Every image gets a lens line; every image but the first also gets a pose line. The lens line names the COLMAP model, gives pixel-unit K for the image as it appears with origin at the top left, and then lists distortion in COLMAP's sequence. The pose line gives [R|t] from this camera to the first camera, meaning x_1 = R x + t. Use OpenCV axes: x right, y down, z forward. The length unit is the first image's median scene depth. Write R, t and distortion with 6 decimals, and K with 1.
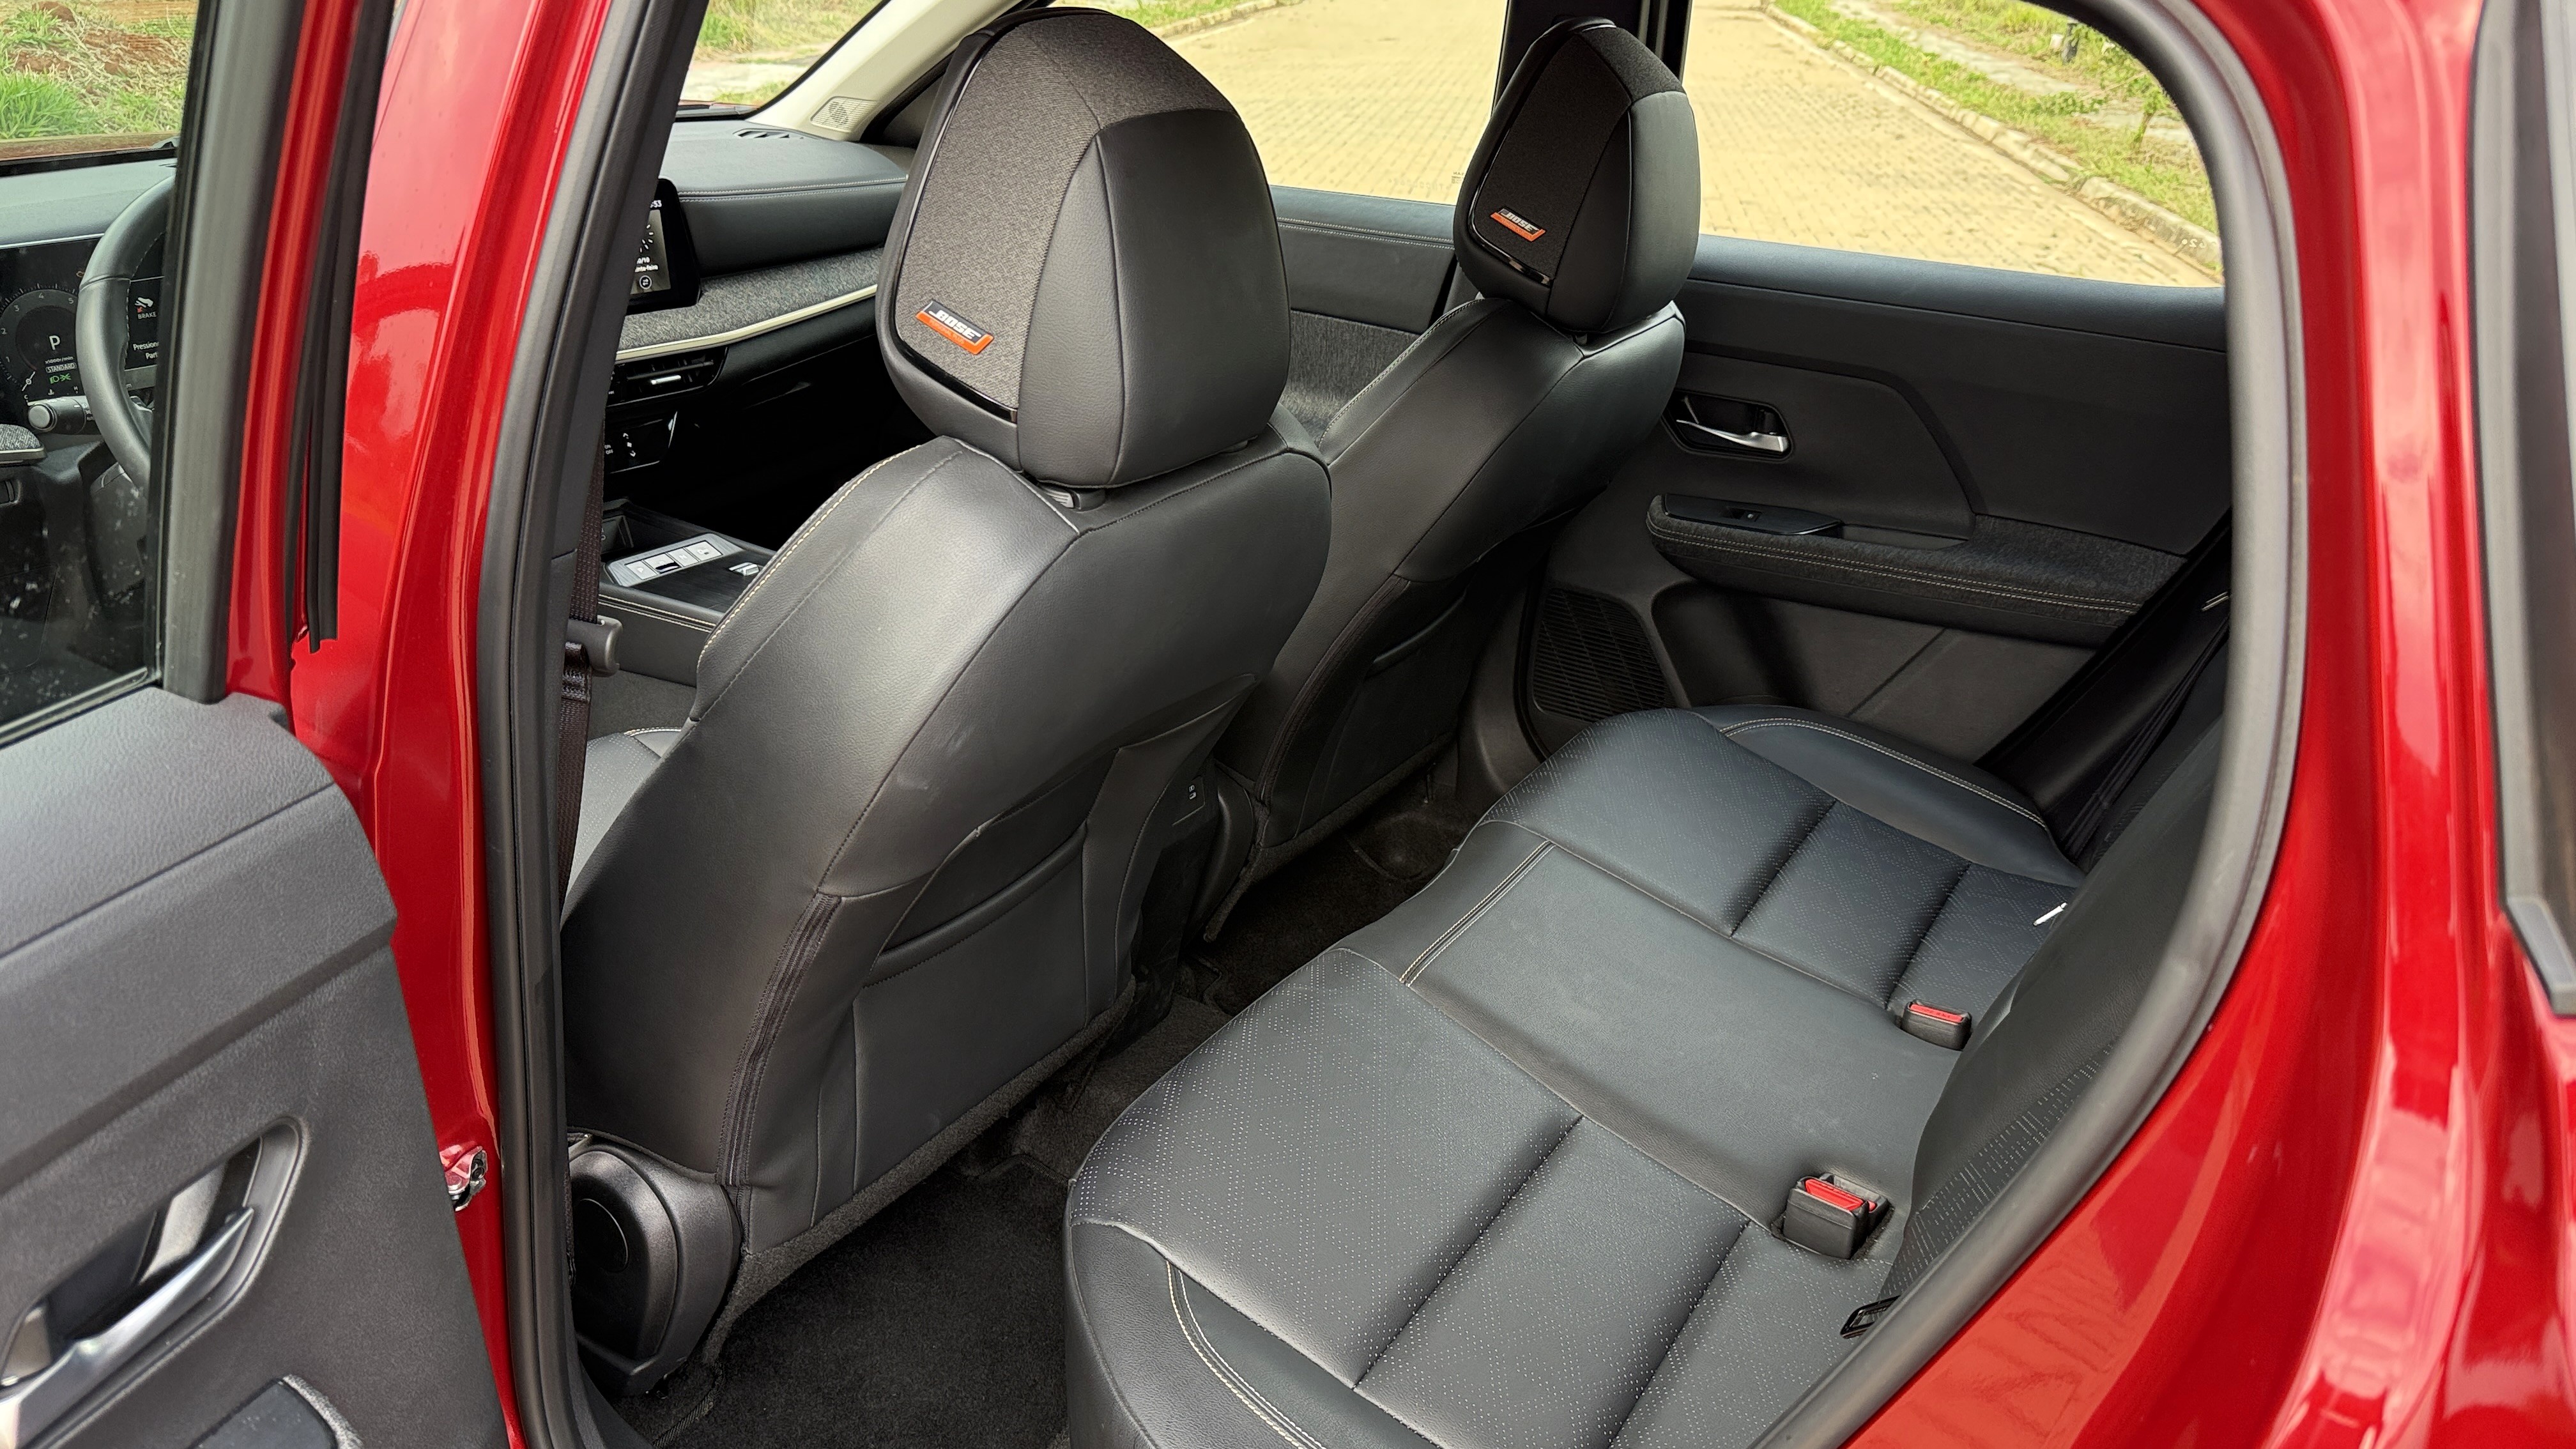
lens RADIAL K [[1790.6, 0, 1288.0], [0, 1790.6, 724.5], [0, 0, 1]] dist [0.016806, -0.064086]
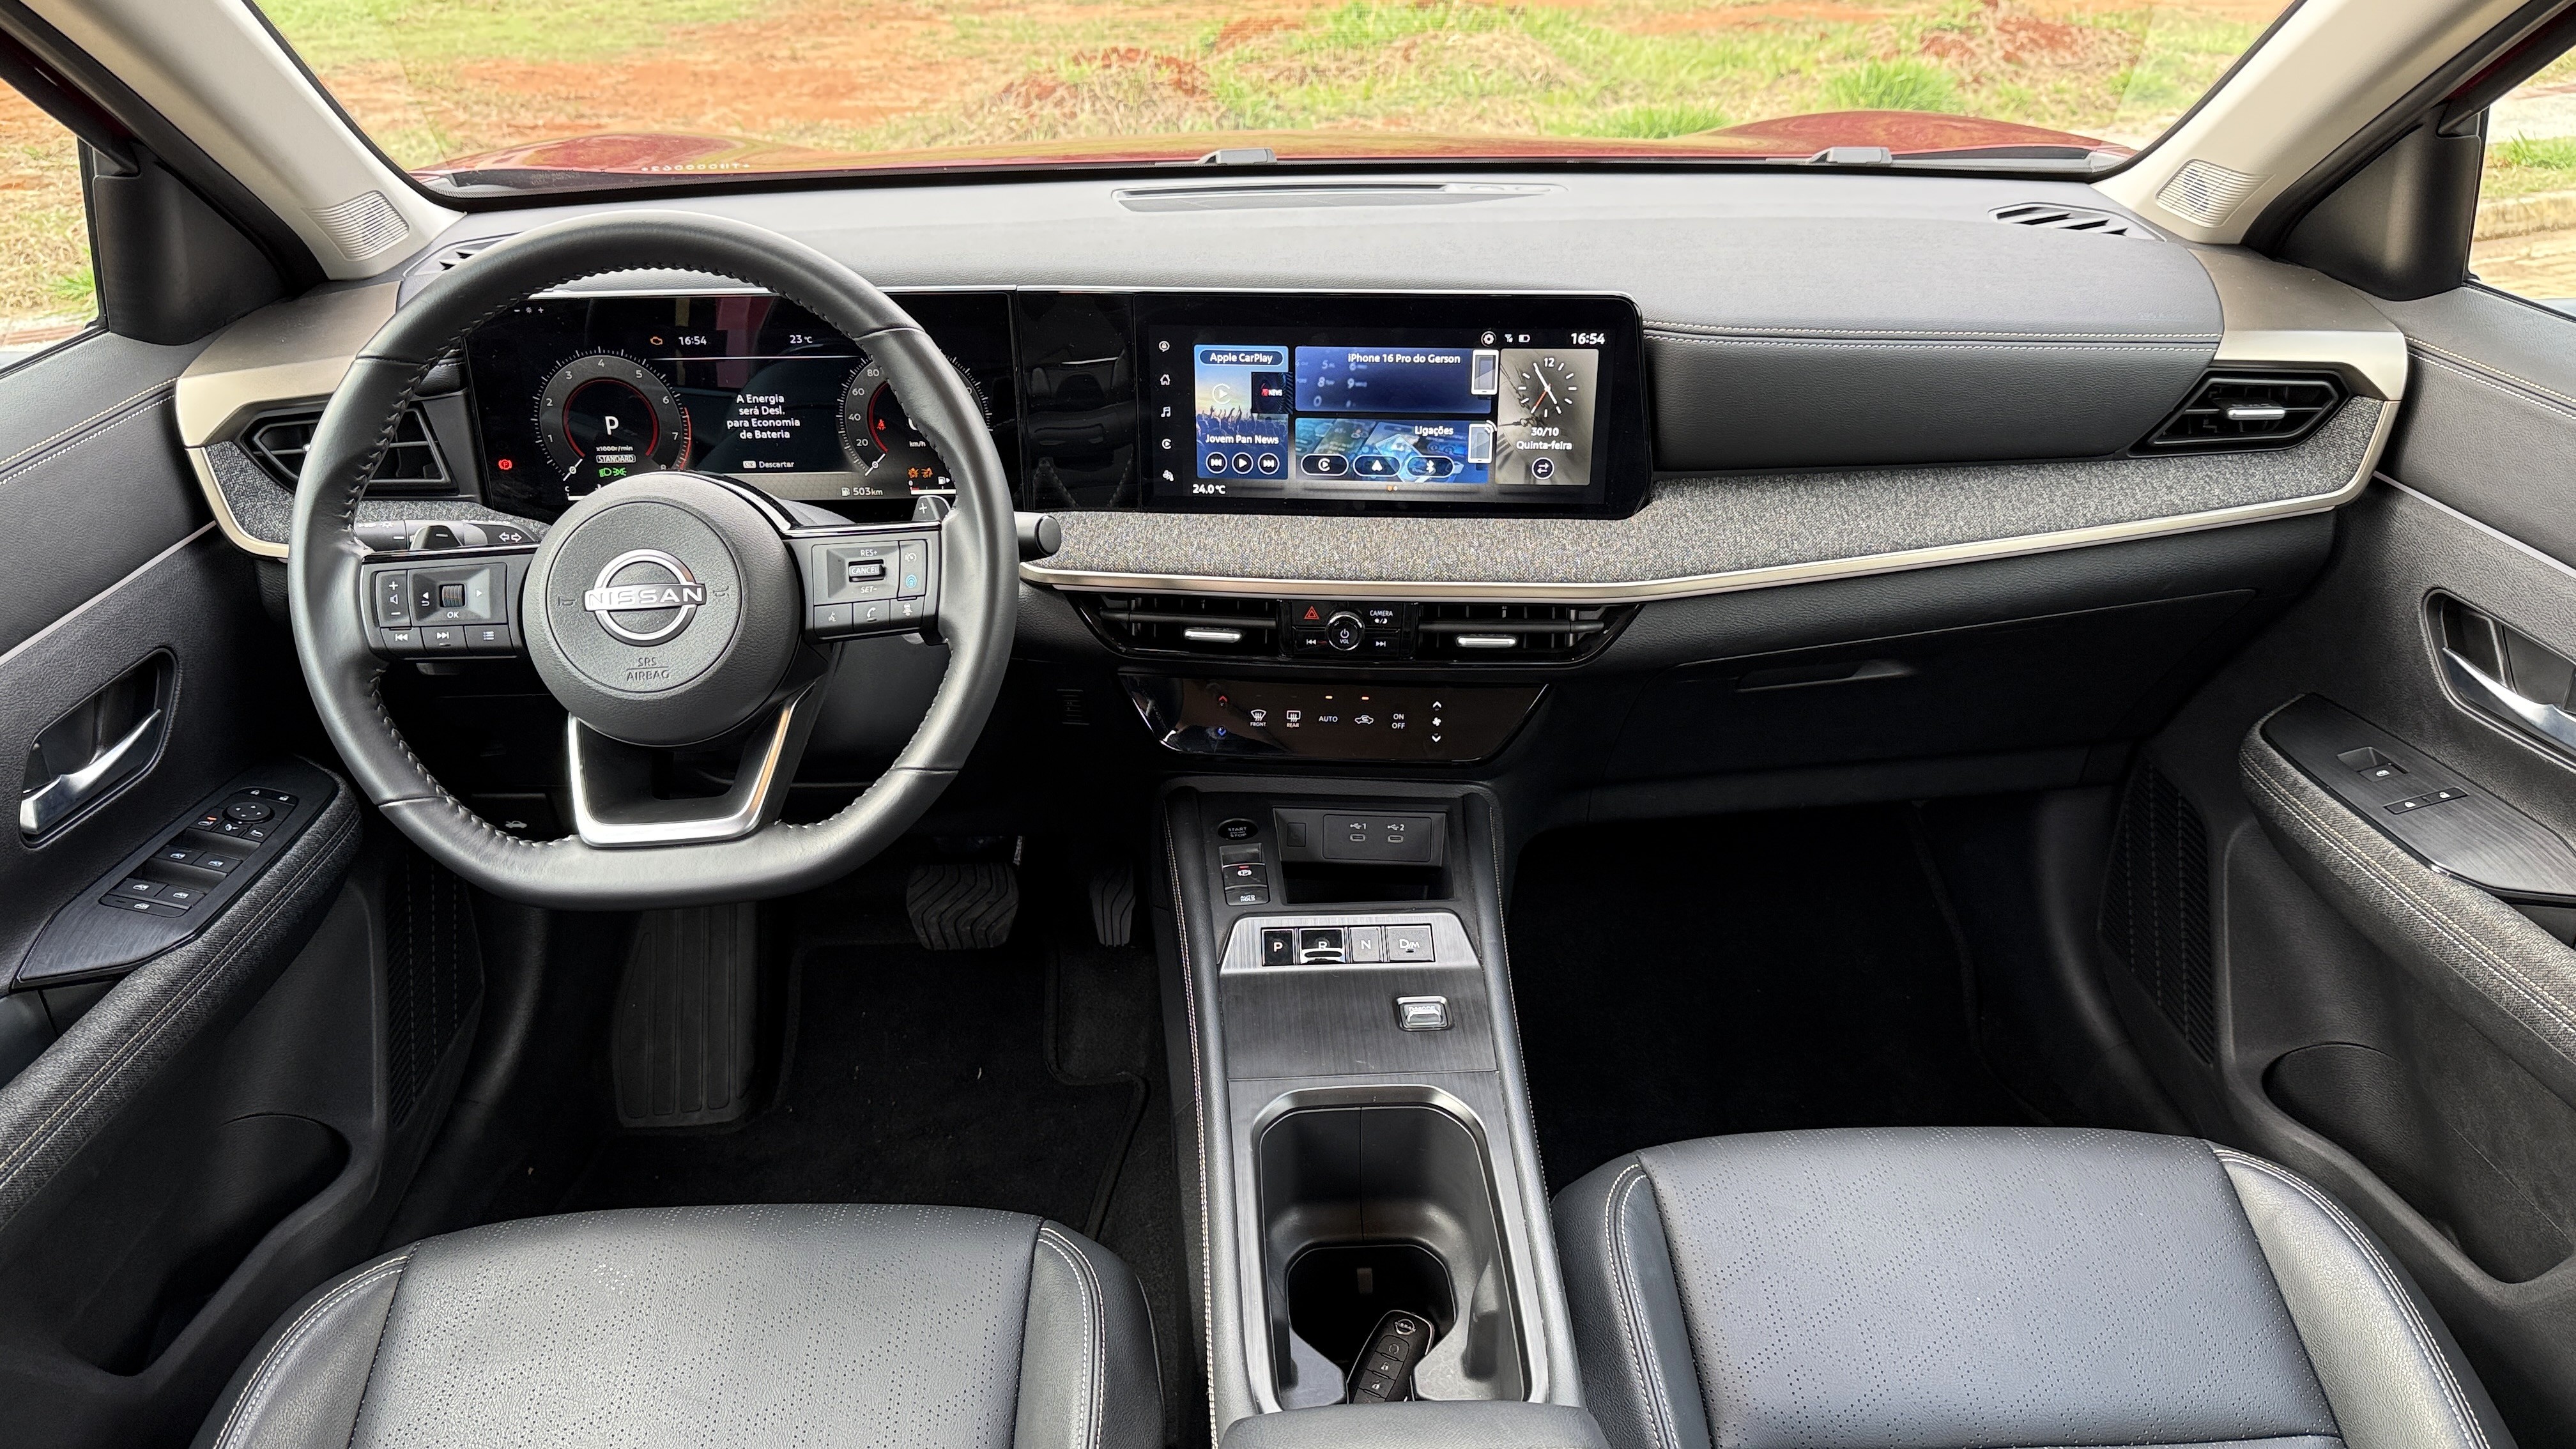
lens RADIAL K [[1729.0, 0, 1288.0], [0, 1729.0, 724.5], [0, 0, 1]] dist [0.114129, -0.194715]
pose [[0.559522, 0.313371, -0.767290, 0.051204], [-0.308661, 0.937959, 0.157993, -0.226810], [0.769197, 0.148432, 0.621534, 0.585333]]
